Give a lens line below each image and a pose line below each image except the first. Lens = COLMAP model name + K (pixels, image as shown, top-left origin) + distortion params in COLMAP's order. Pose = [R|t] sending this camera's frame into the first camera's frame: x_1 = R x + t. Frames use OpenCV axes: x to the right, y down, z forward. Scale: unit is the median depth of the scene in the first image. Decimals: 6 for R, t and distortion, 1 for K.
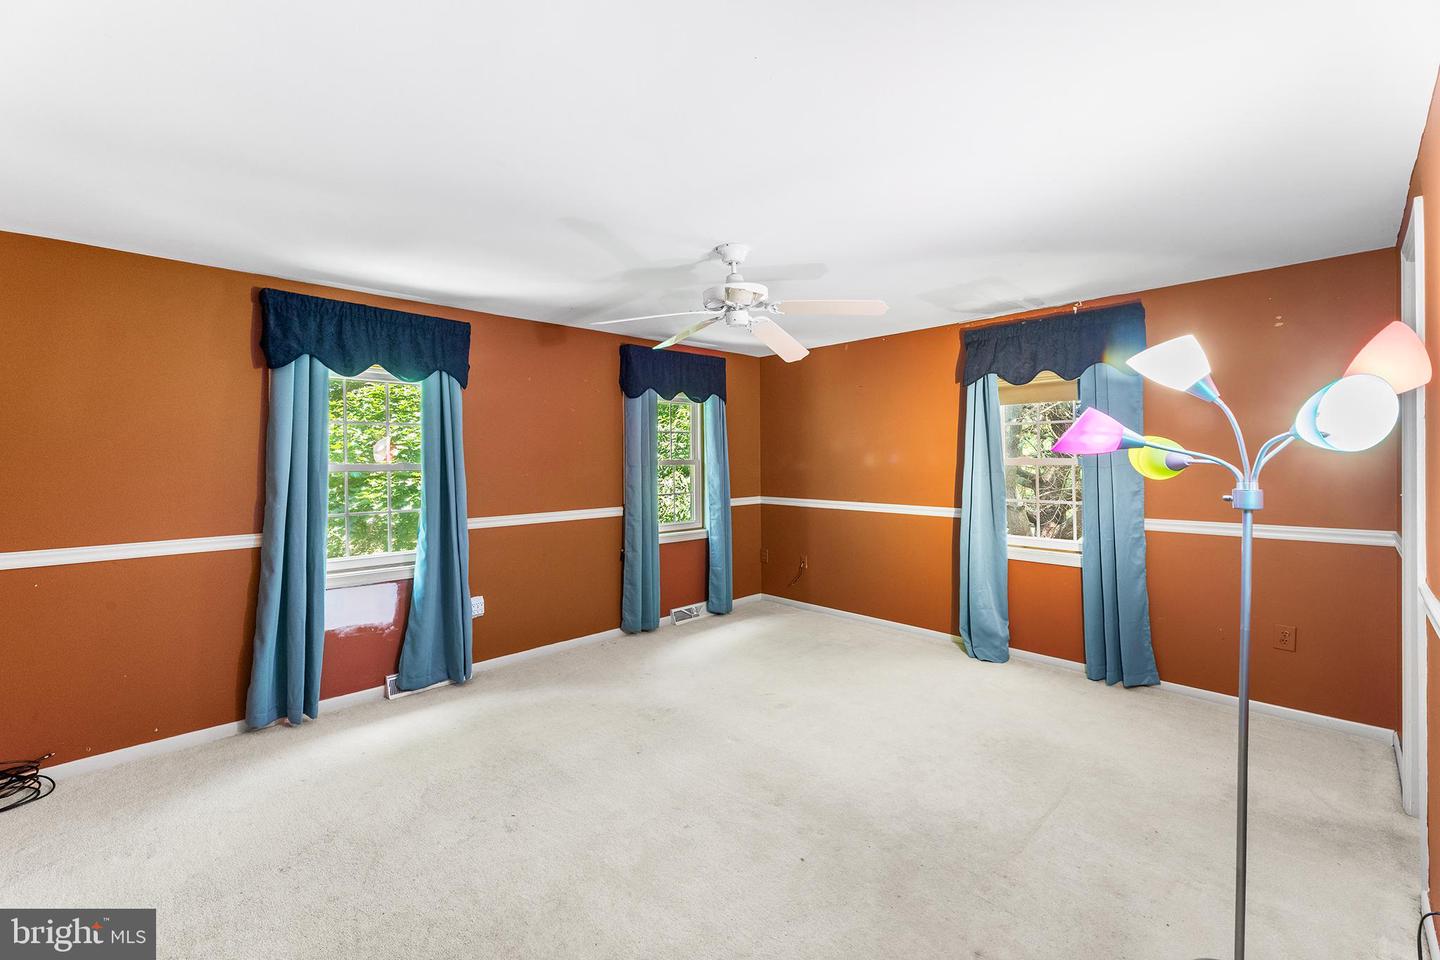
lens RADIAL K [[591.6, 0, 725.2], [0, 591.6, 468.0], [0, 0, 1]] dist [0.003211, -0.000032]
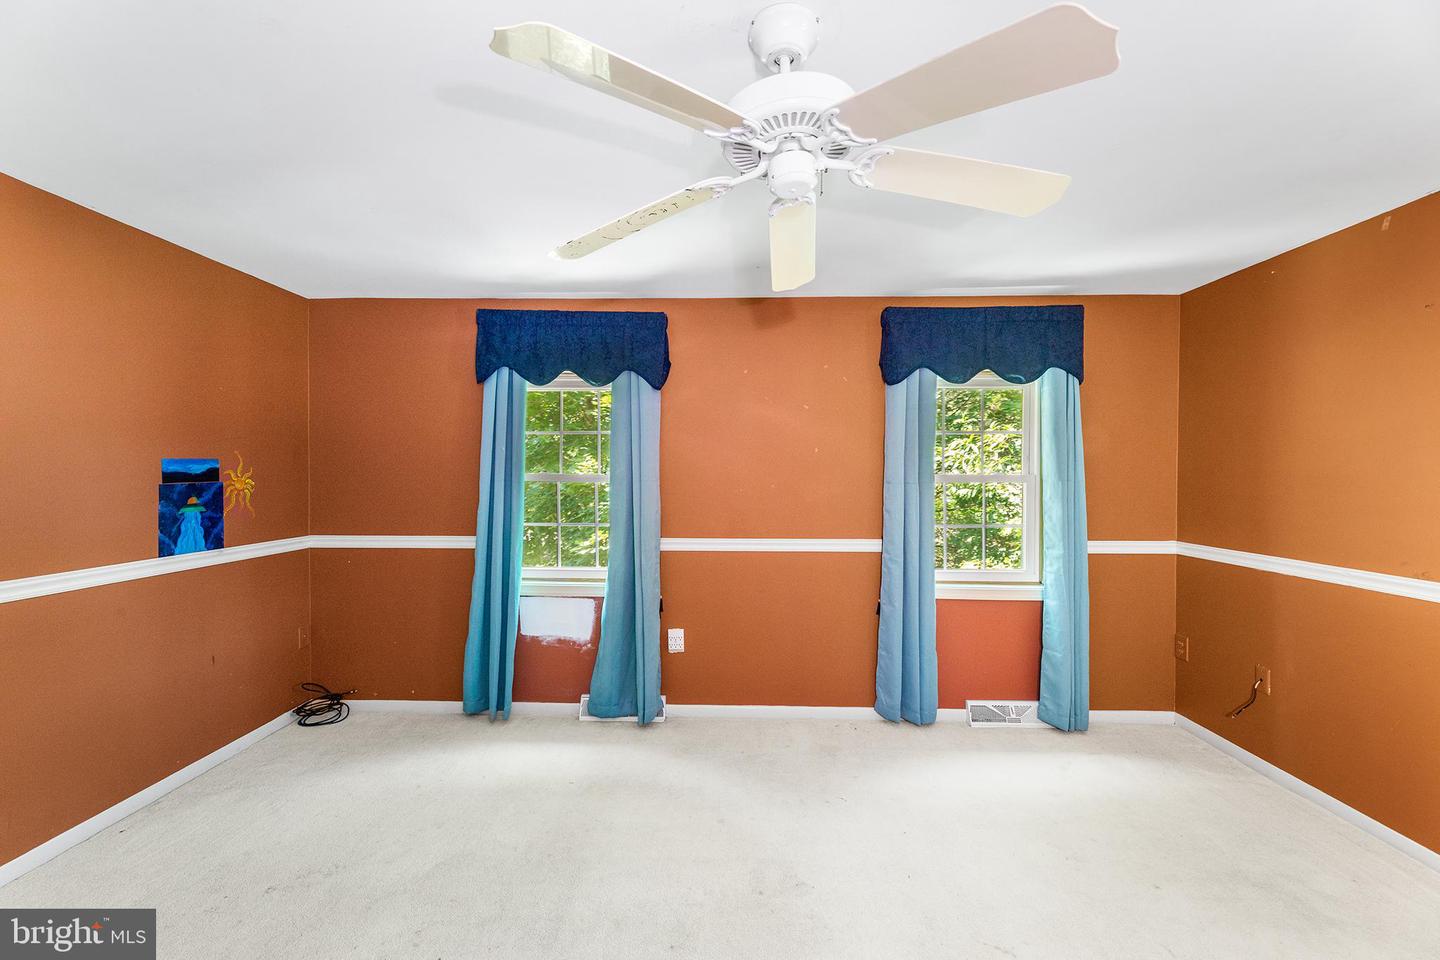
lens RADIAL K [[591.6, 0, 715.9], [0, 591.6, 476.5], [0, 0, 1]] dist [0.003211, -0.000032]
pose [[0.696499, 0.021719, -0.717229, 0.198342], [-0.020652, 0.999735, 0.010219, -0.013161], [0.717261, 0.007694, 0.696762, 0.363696]]
